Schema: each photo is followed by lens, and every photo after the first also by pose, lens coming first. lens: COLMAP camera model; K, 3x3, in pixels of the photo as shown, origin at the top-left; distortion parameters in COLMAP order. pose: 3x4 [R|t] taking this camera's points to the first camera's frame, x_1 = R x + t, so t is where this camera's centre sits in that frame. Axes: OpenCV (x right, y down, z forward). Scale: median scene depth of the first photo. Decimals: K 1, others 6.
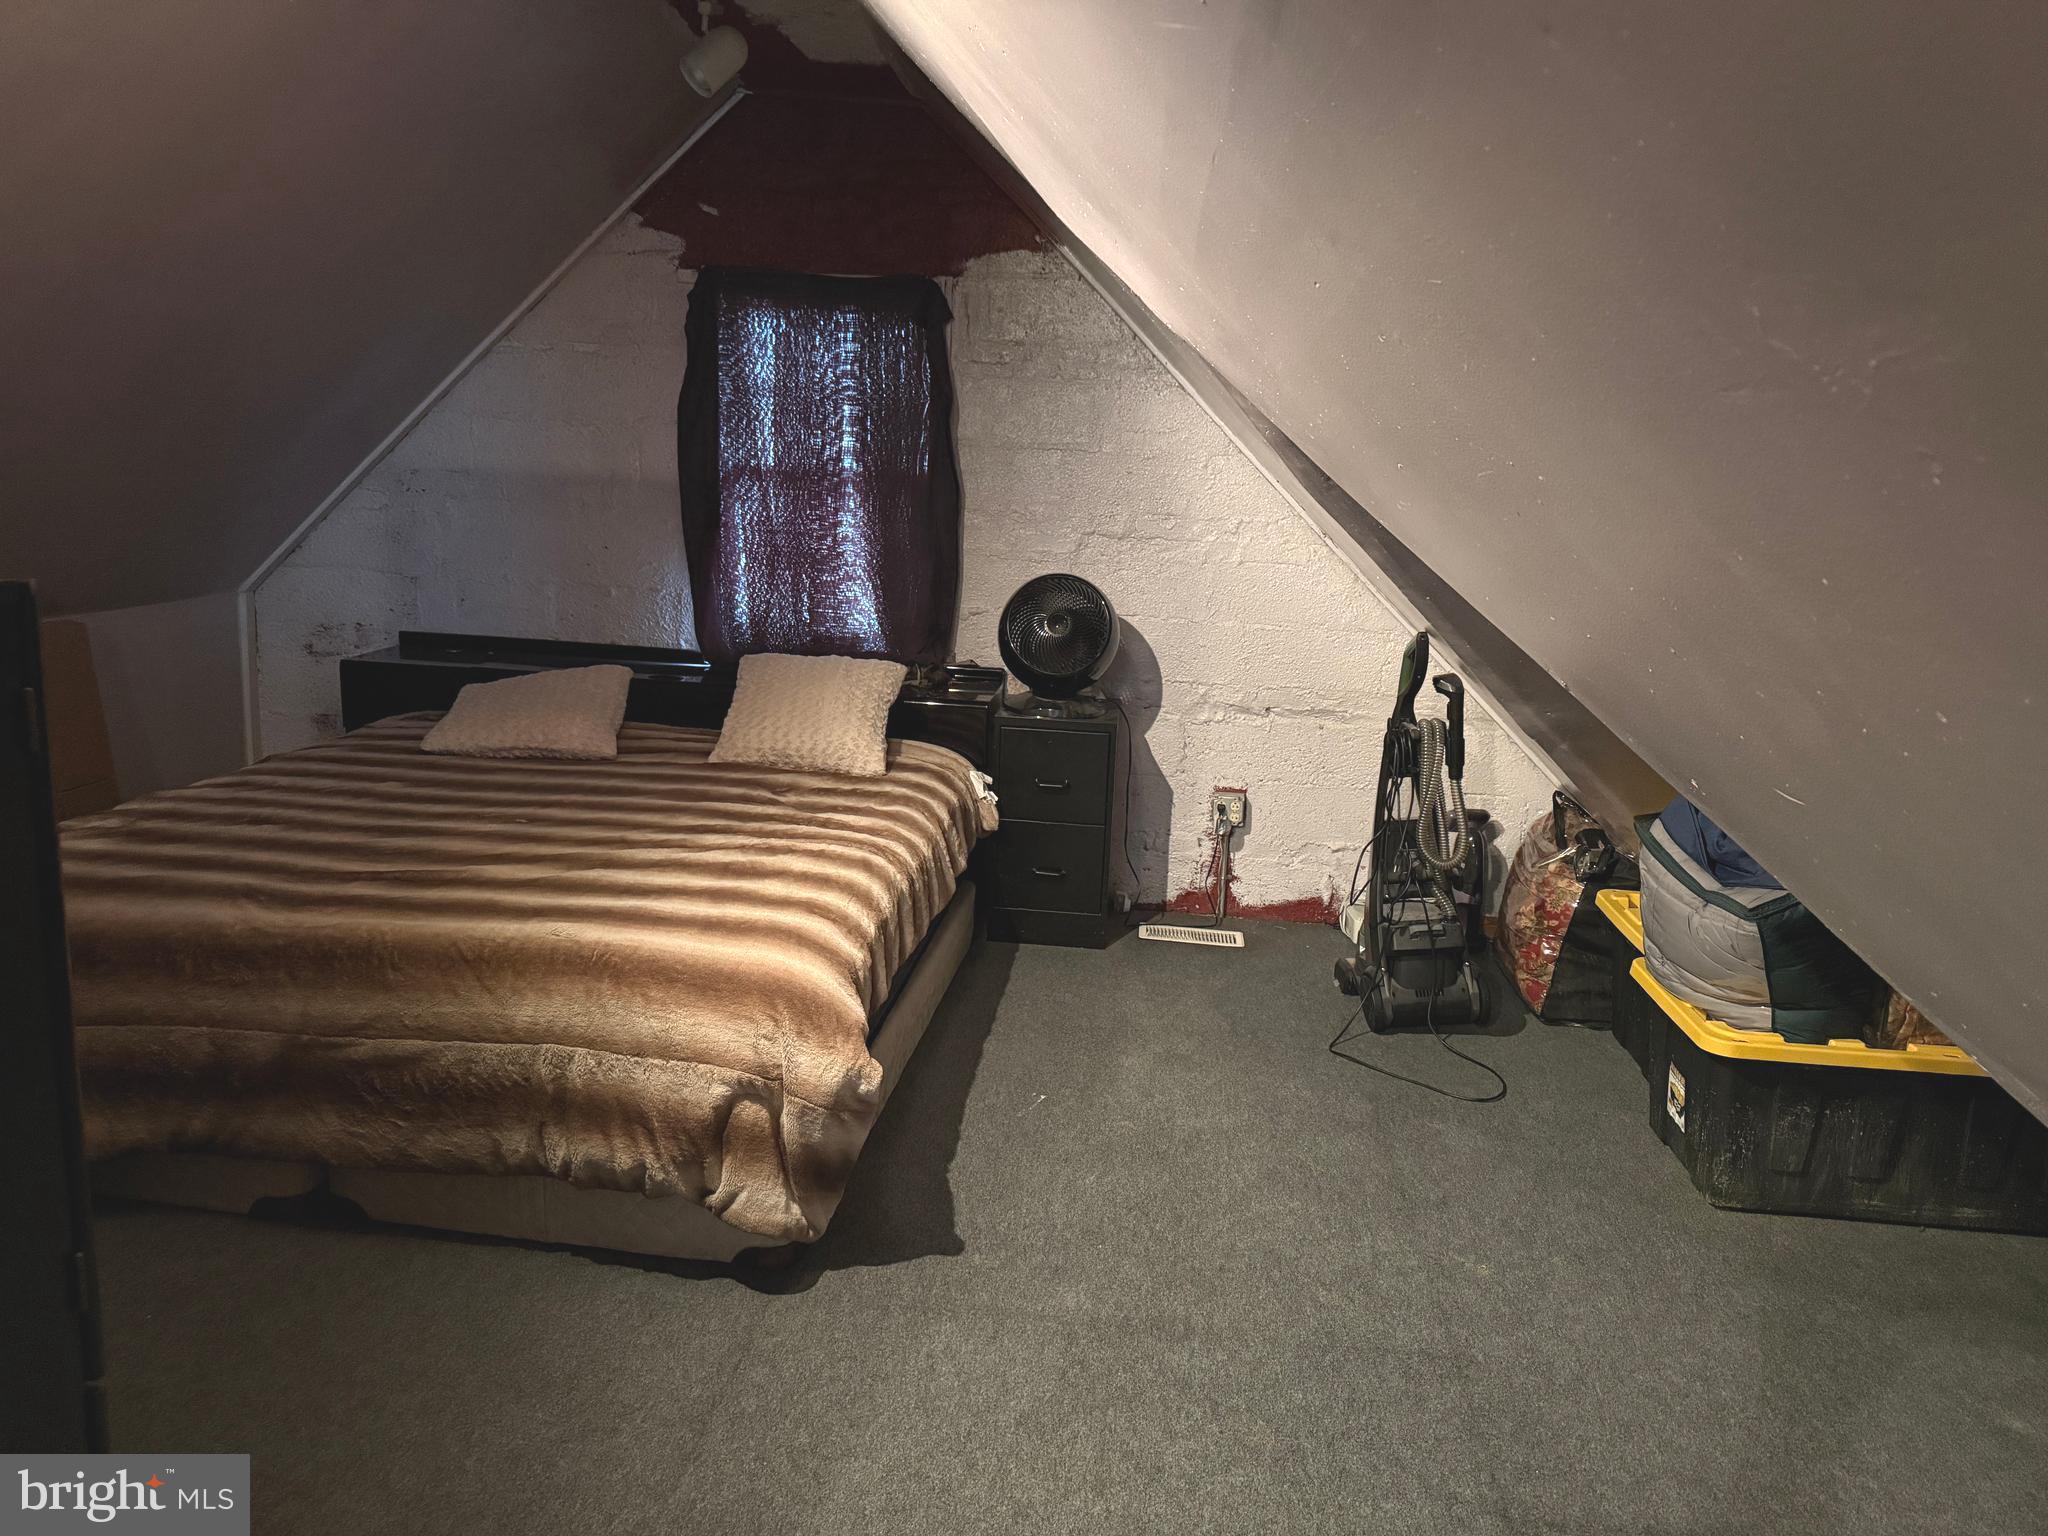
lens RADIAL K [[1440.3, 0, 1021.4], [0, 1440.3, 772.0], [0, 0, 1]] dist [0.170654, -0.329010]
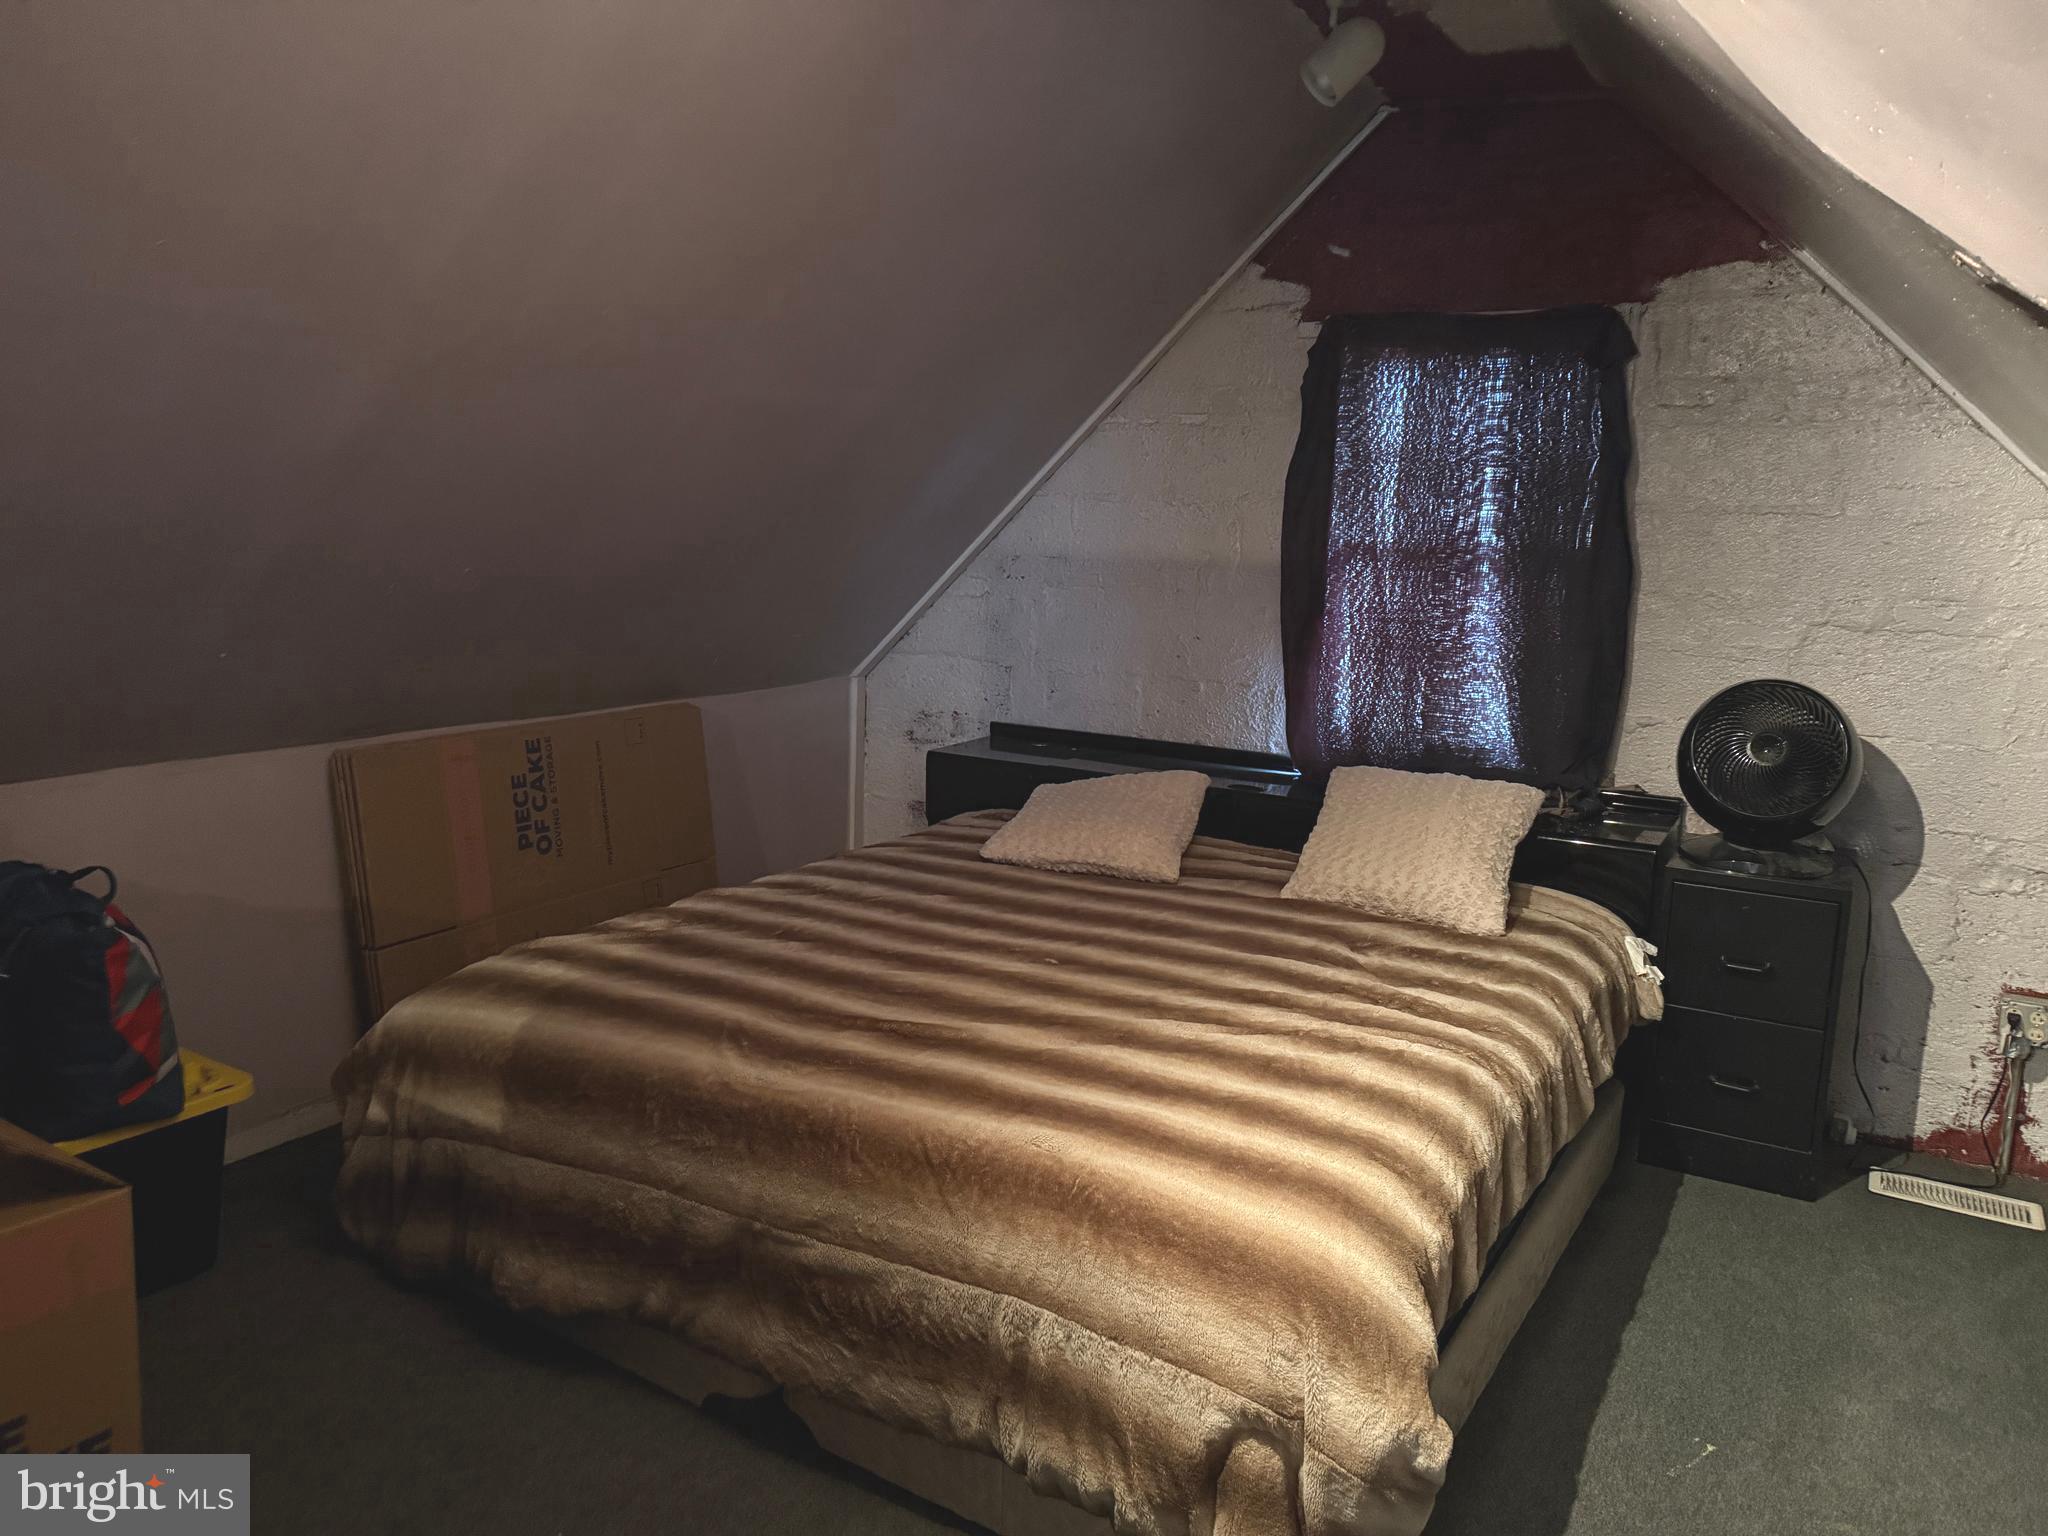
lens RADIAL K [[1429.9, 0, 1024.0], [0, 1429.9, 768.0], [0, 0, 1]] dist [0.053021, -0.082350]
pose [[0.904866, 0.052696, -0.422422, -0.006362], [-0.074325, 0.996624, -0.034883, -0.036679], [0.419157, 0.062961, 0.905728, 0.173117]]
